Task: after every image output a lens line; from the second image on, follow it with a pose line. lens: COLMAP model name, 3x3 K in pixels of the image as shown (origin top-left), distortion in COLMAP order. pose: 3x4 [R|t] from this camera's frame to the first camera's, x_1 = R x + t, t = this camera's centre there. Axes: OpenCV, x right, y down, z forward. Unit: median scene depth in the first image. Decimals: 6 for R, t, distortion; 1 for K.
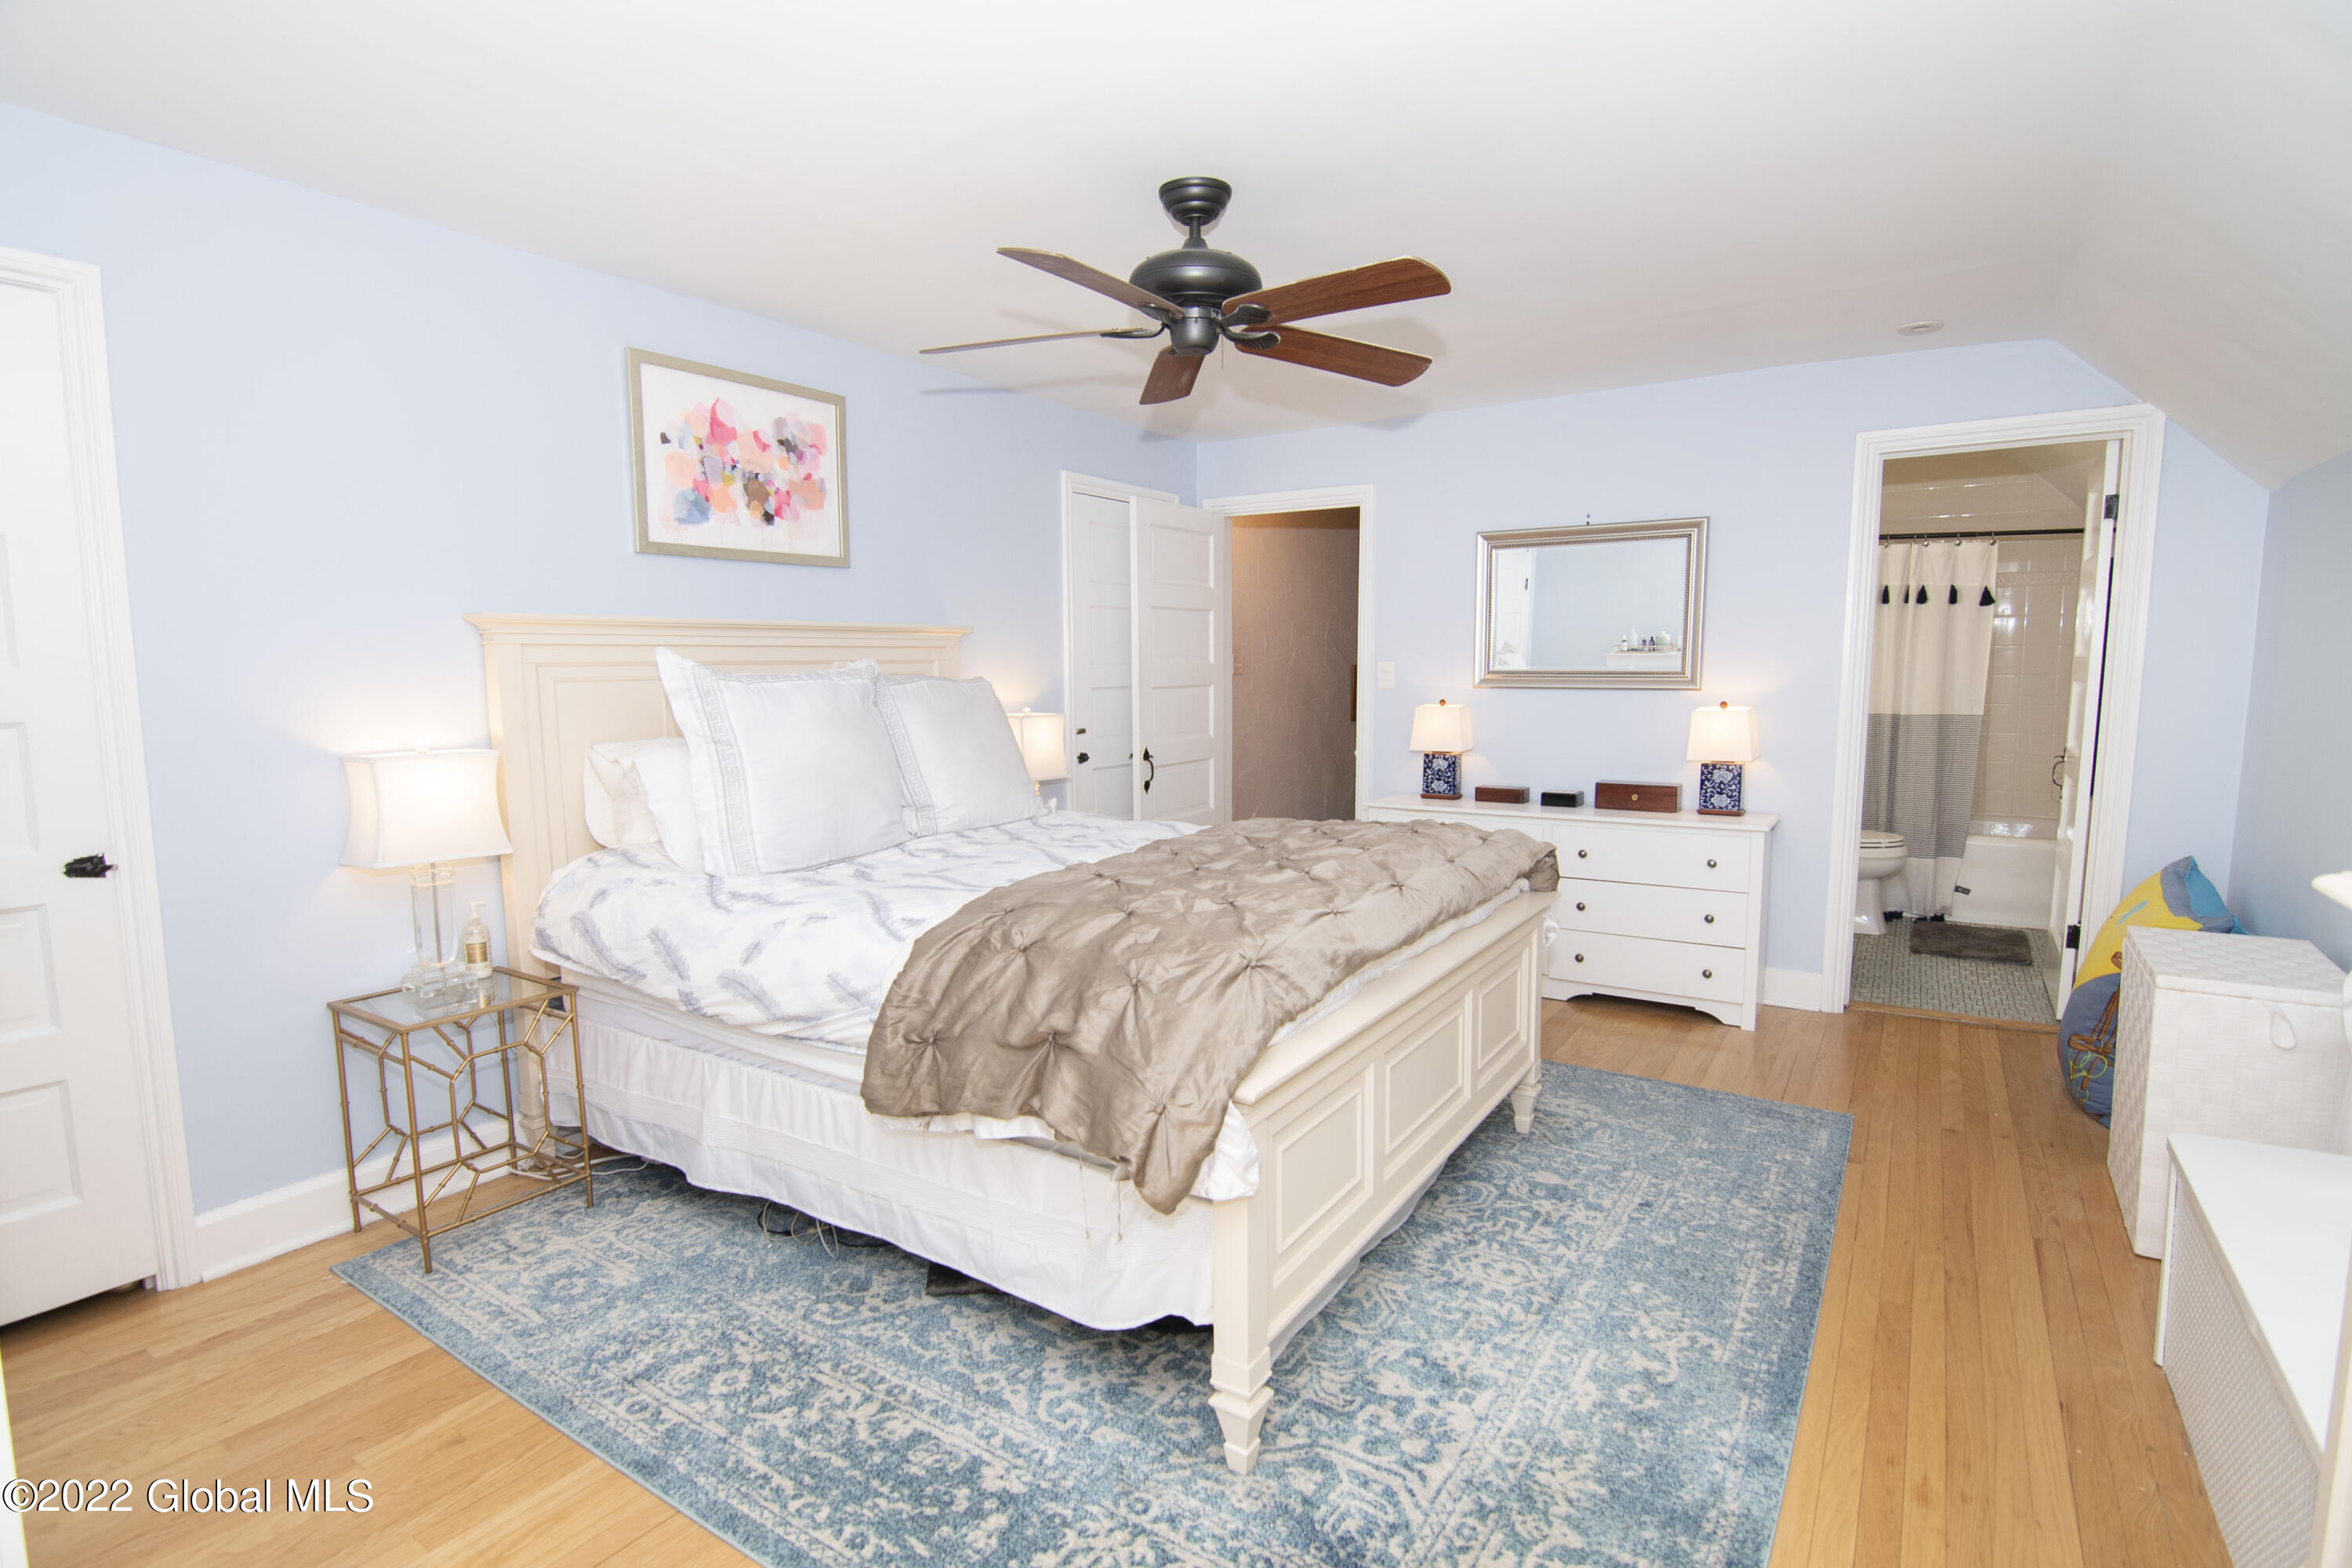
lens RADIAL K [[1131.8, 0, 1176.0], [0, 1131.8, 784.0], [0, 0, 1]] dist [-0.013847, -0.001019]
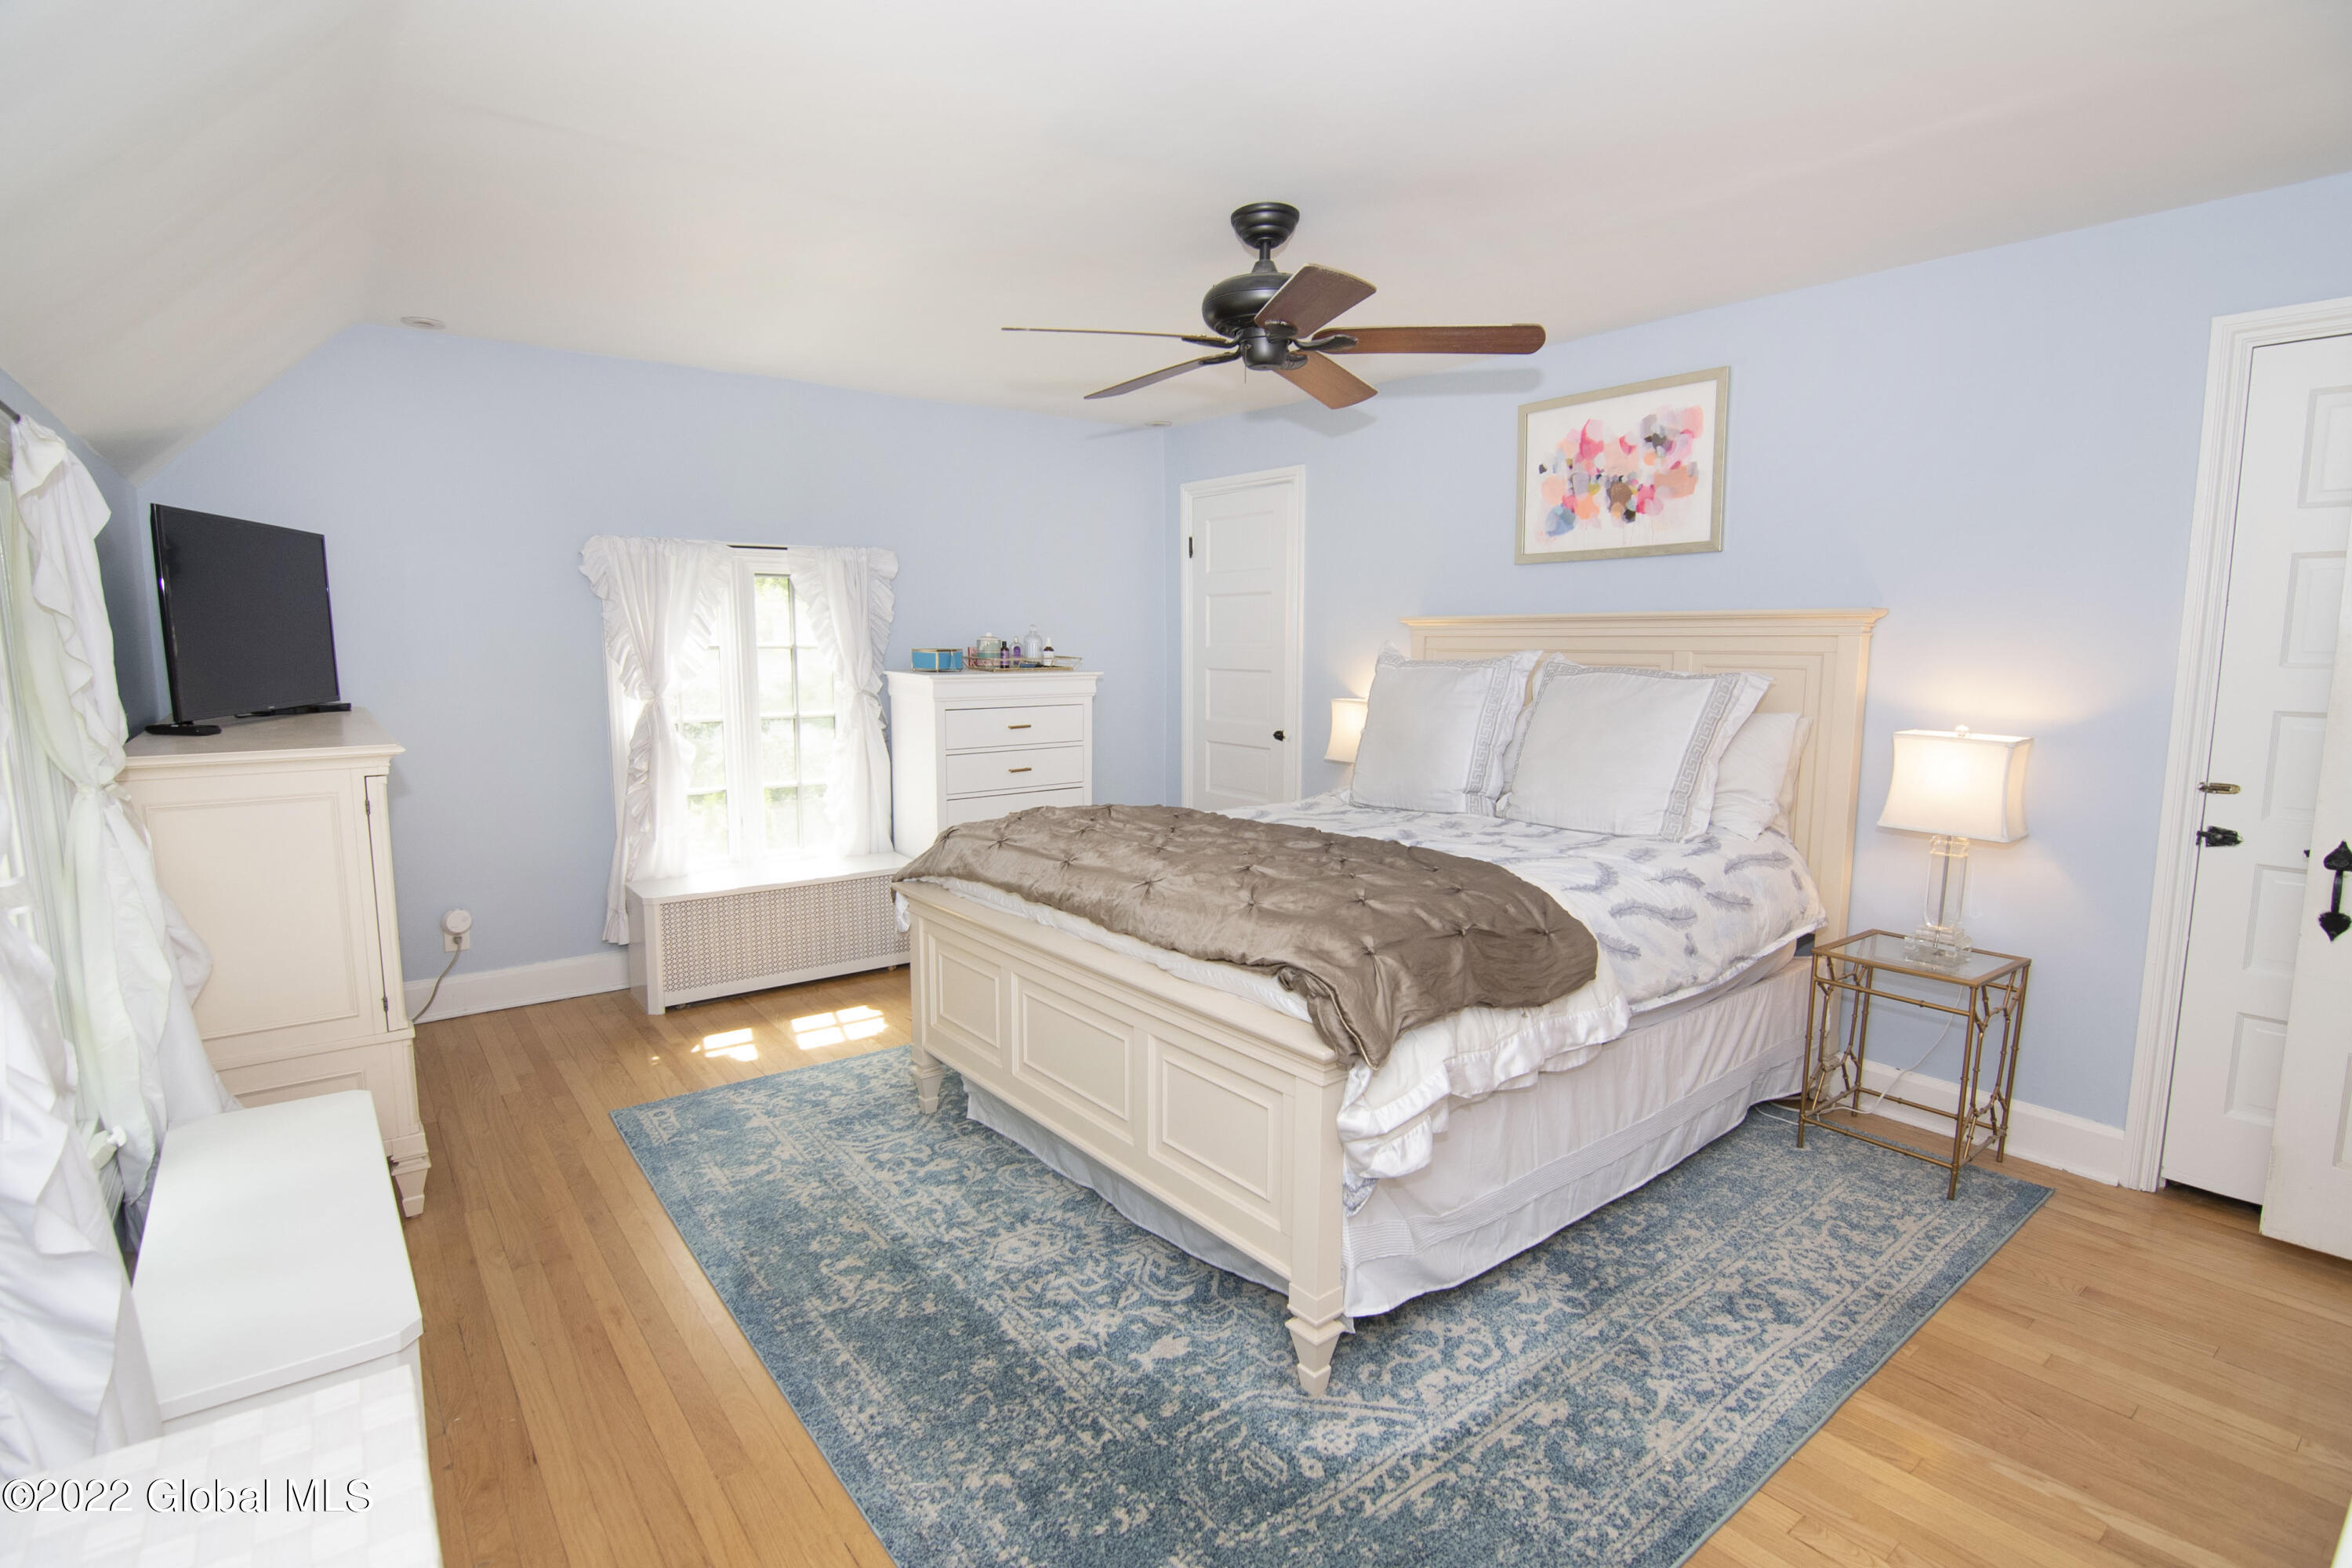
lens RADIAL K [[1131.8, 0, 1176.0], [0, 1131.8, 784.0], [0, 0, 1]] dist [-0.013847, -0.001019]
pose [[-0.314862, 0.125064, -0.940862, 0.816196], [-0.101453, 0.981167, 0.164374, -0.121227], [0.943700, 0.147208, -0.296244, 0.964694]]
